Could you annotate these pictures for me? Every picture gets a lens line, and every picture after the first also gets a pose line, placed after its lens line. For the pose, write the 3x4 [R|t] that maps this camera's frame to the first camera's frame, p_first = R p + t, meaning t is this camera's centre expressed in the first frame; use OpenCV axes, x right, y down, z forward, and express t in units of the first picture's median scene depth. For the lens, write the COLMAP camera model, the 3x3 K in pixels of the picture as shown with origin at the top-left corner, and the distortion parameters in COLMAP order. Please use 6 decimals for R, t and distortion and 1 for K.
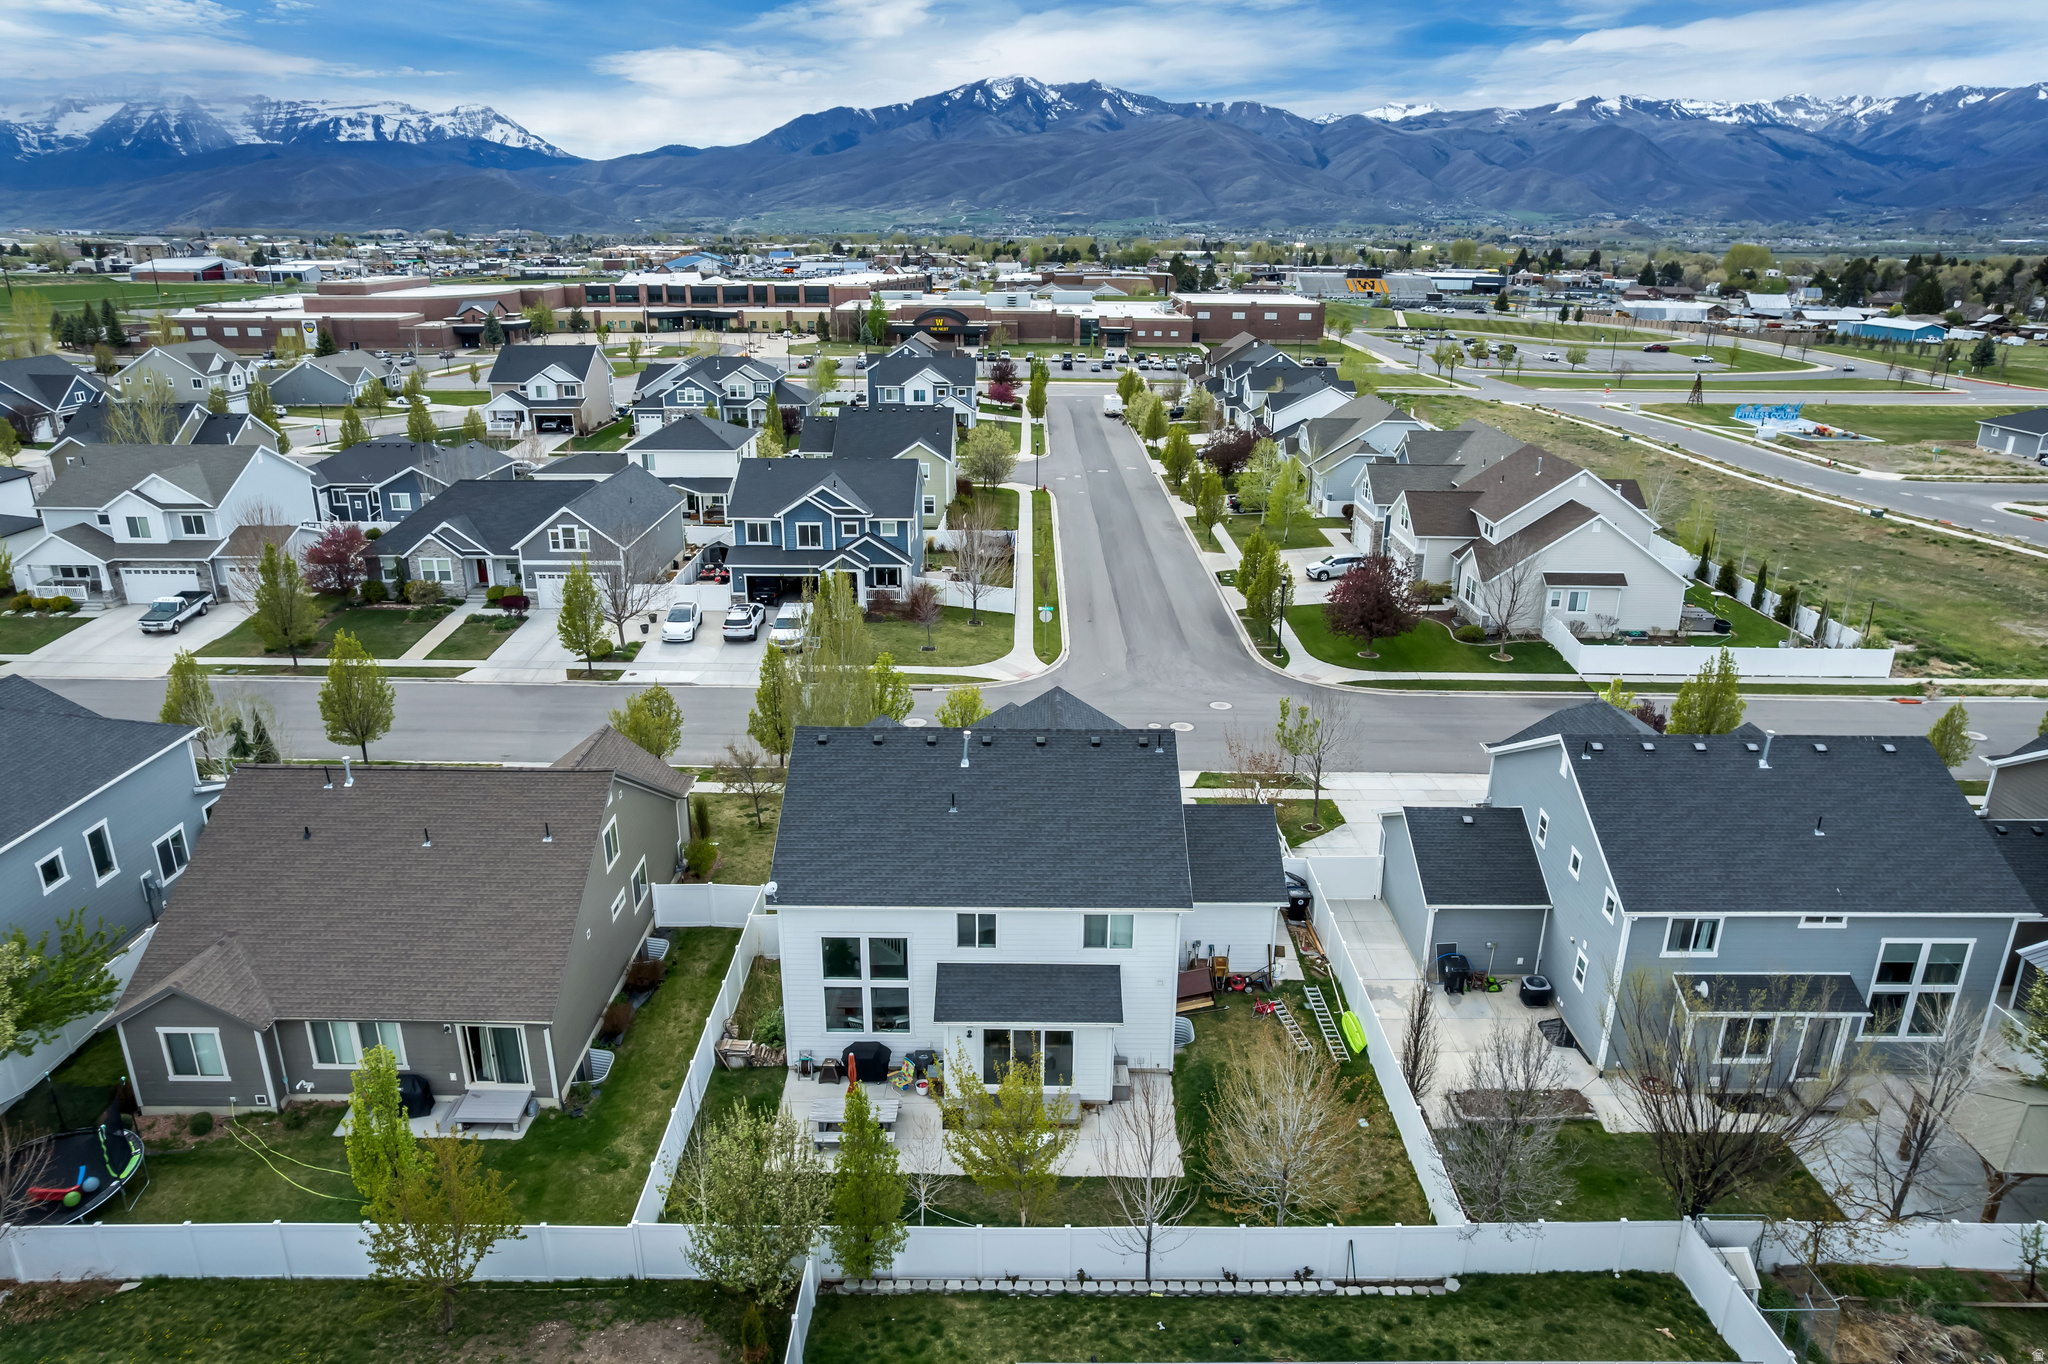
lens RADIAL K [[1318.9, 0, 1033.3], [0, 1318.9, 667.4], [0, 0, 1]] dist [-0.082707, 0.075882]
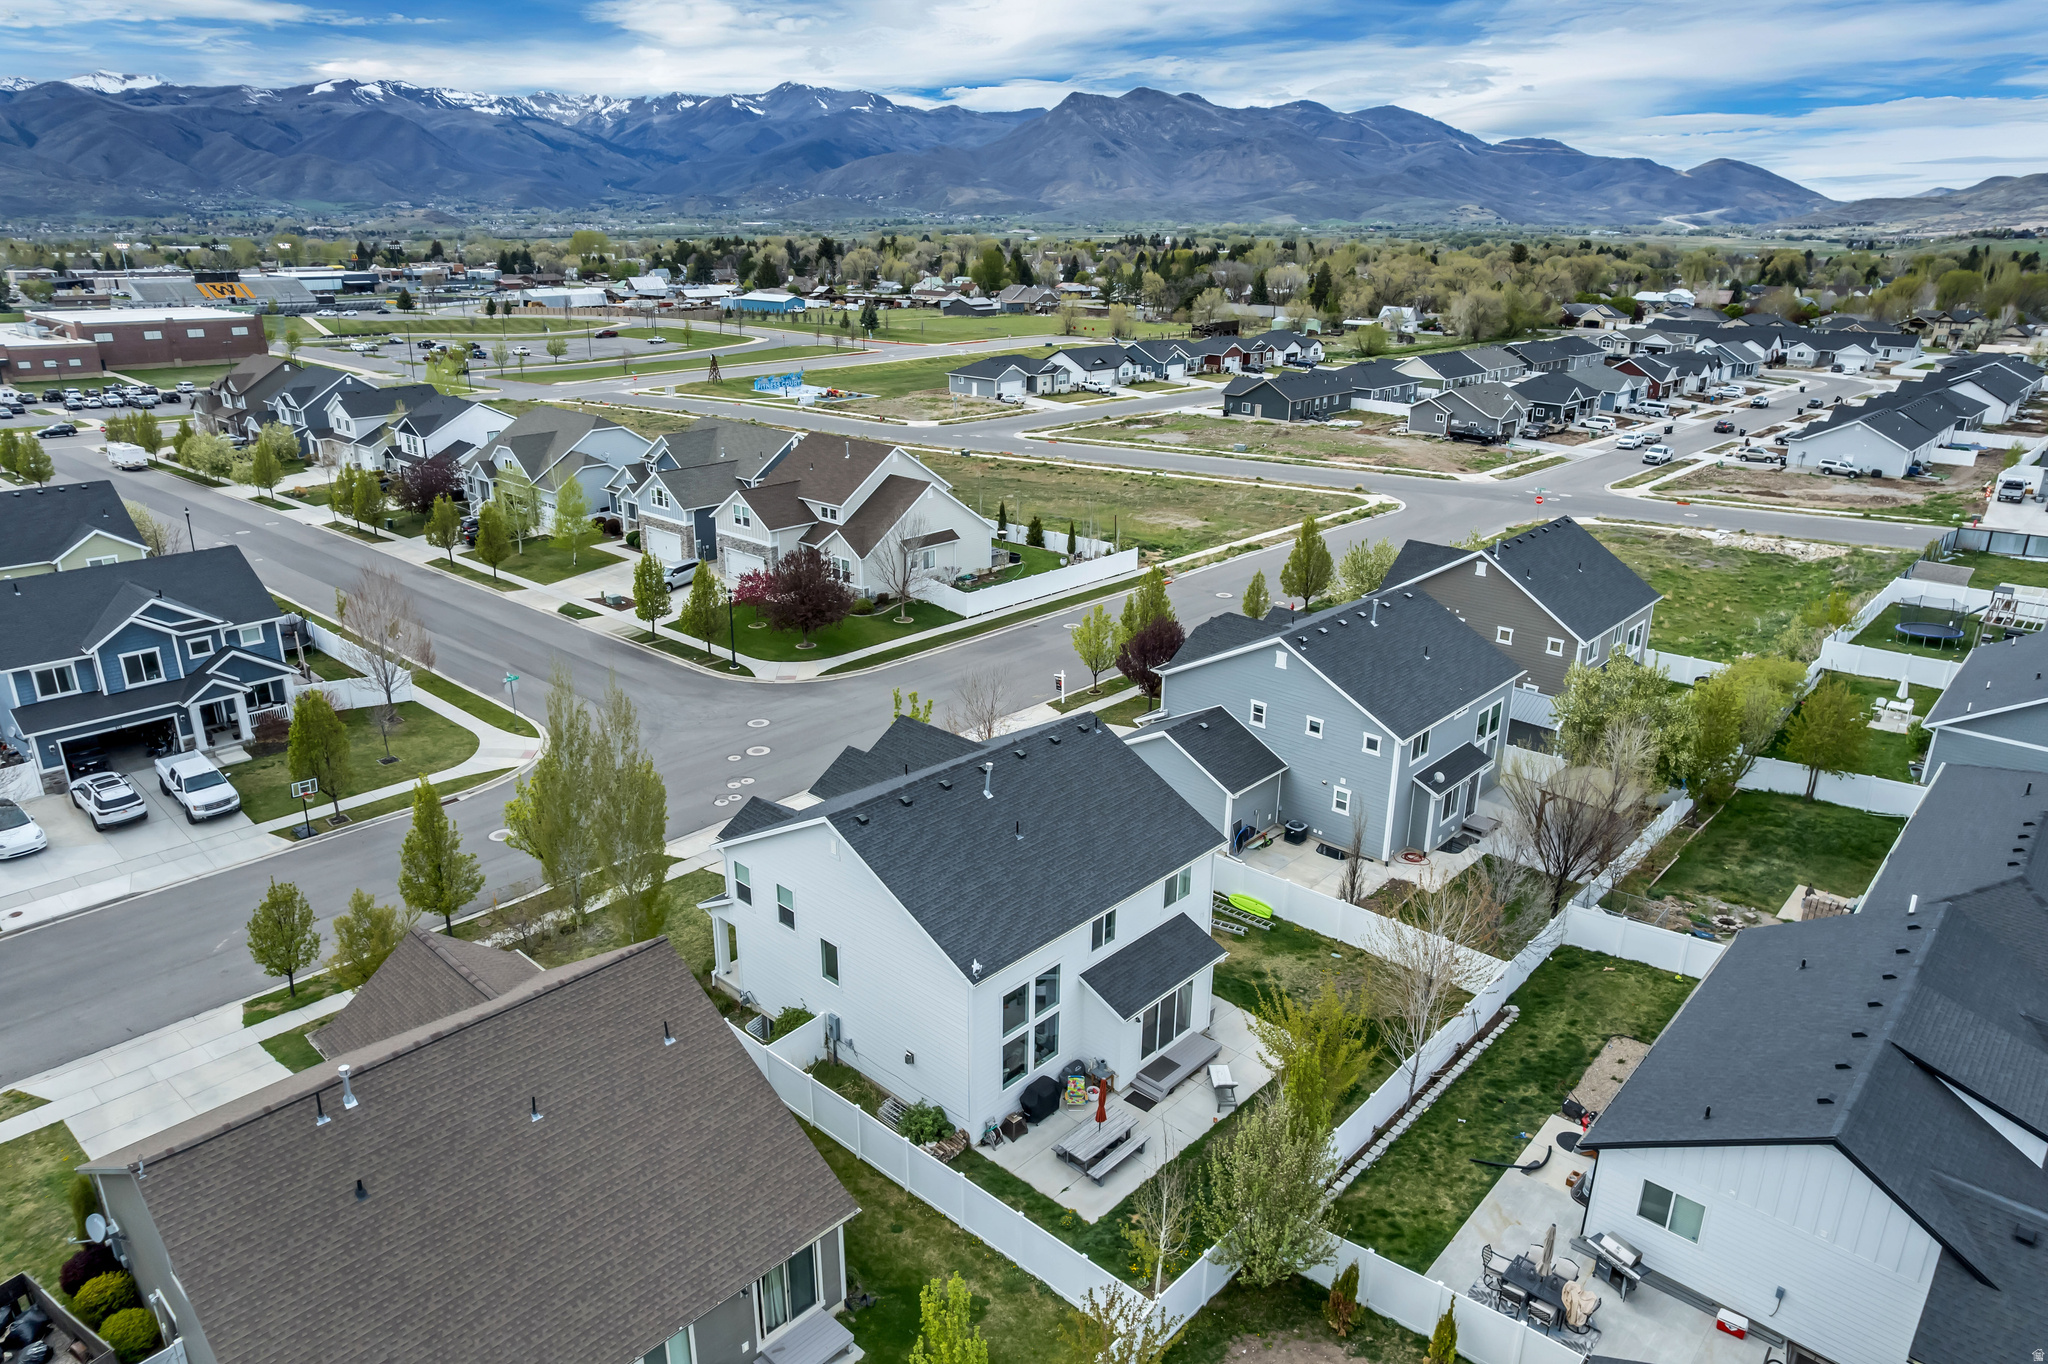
lens RADIAL K [[1318.9, 0, 1033.3], [0, 1318.9, 667.4], [0, 0, 1]] dist [-0.082707, 0.075882]
pose [[0.673545, -0.241491, 0.698584, -0.182347], [0.235690, 0.965956, 0.106676, -0.031243], [-0.700563, 0.092798, 0.707531, 0.062081]]
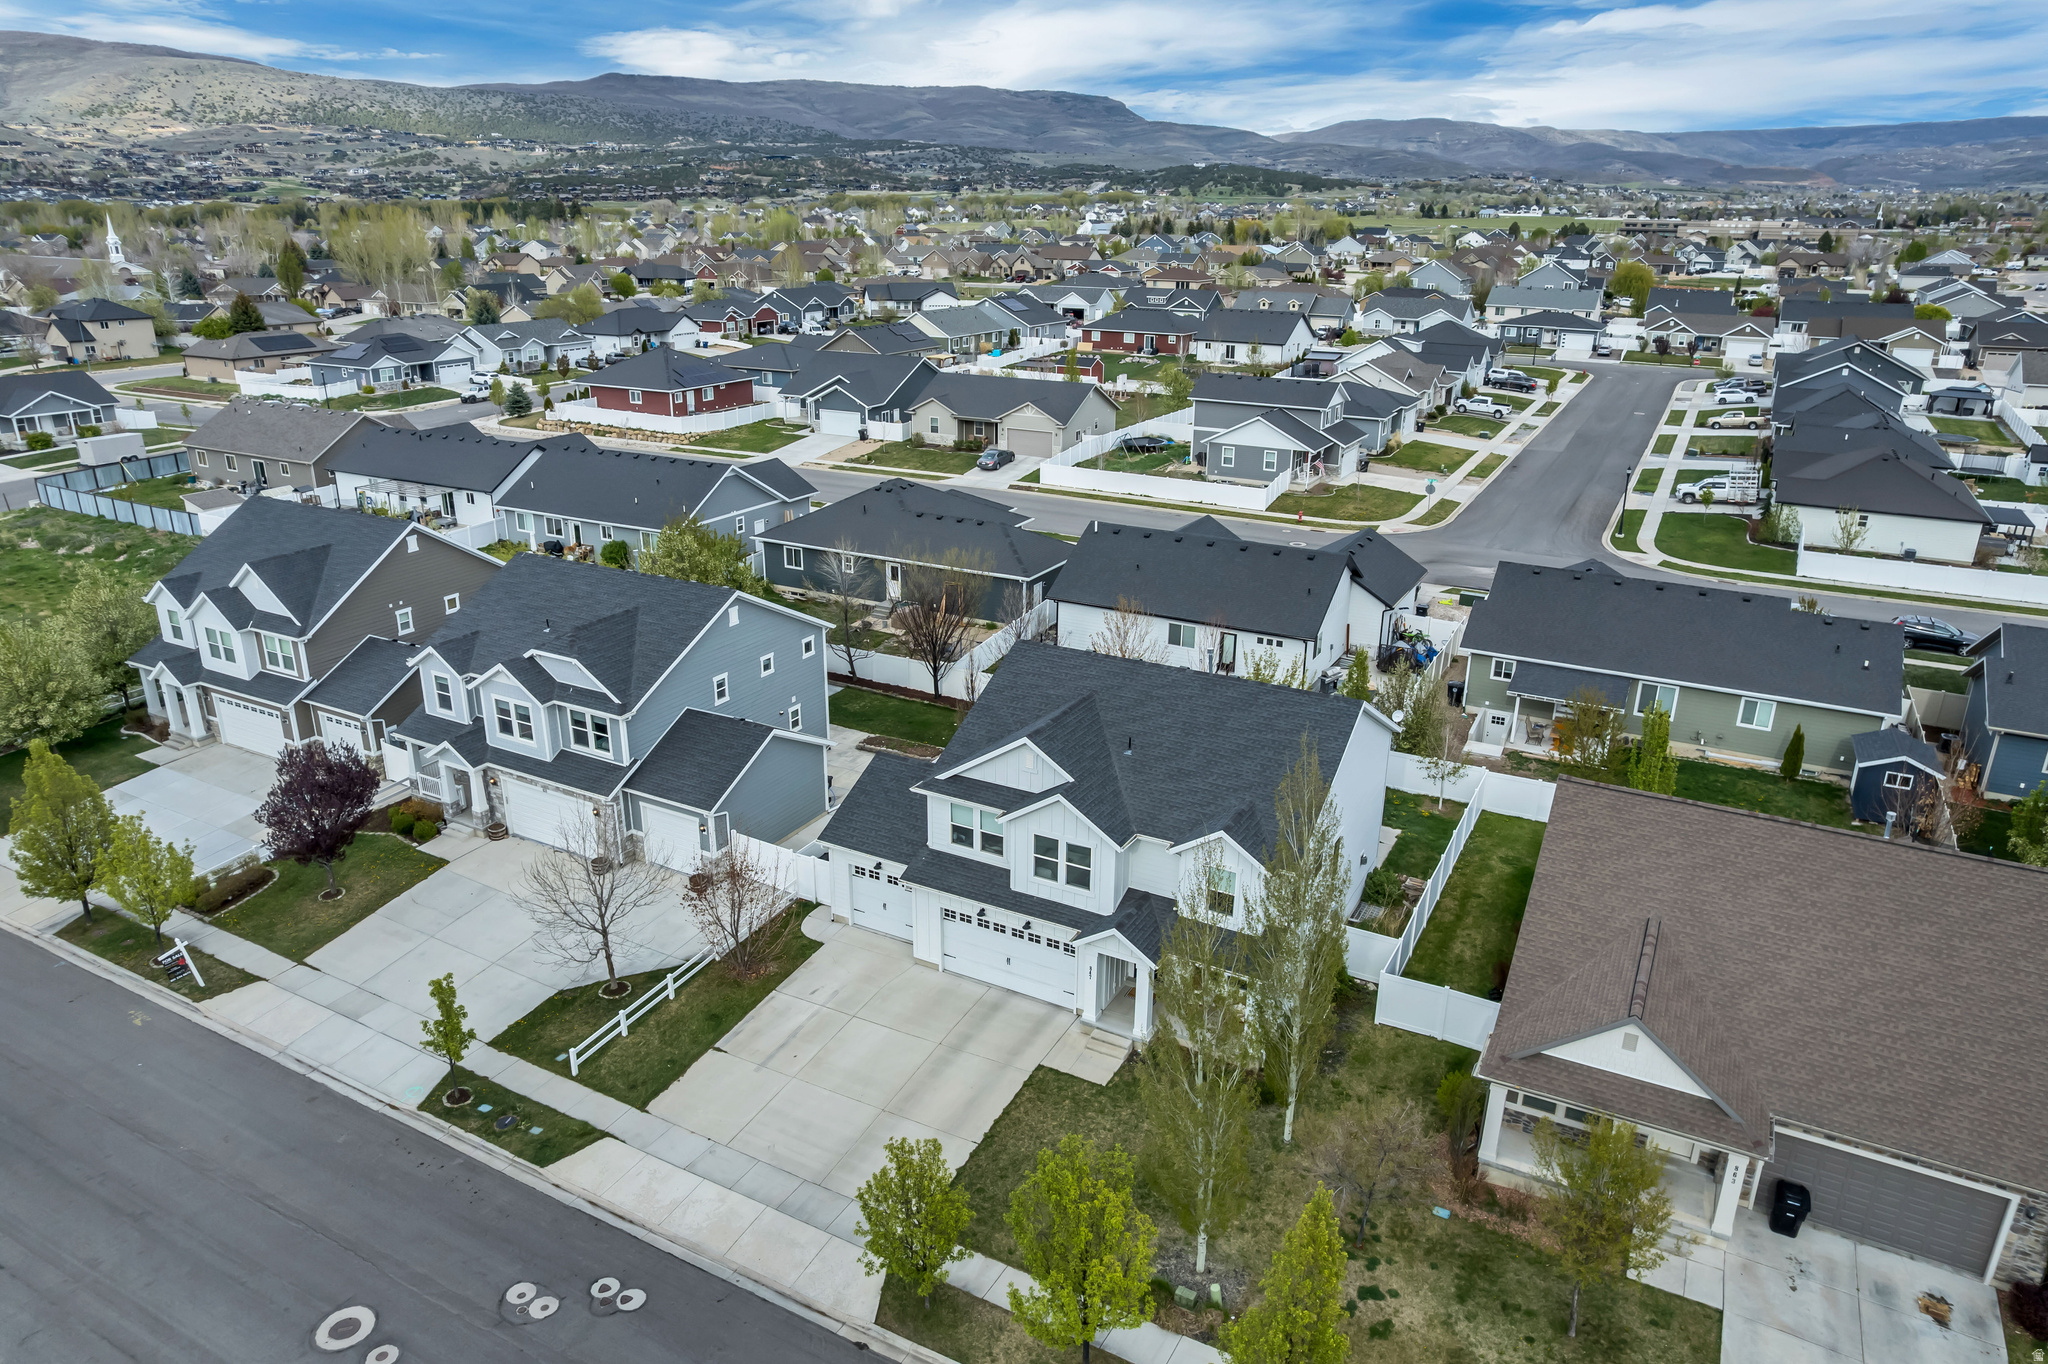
lens RADIAL K [[1318.9, 0, 1033.3], [0, 1318.9, 667.4], [0, 0, 1]] dist [-0.082707, 0.075882]
pose [[-0.880563, -0.174035, 0.440819, -0.100467], [0.136672, 0.797369, 0.587812, -0.148334], [-0.453795, 0.577853, -0.678348, 0.454159]]
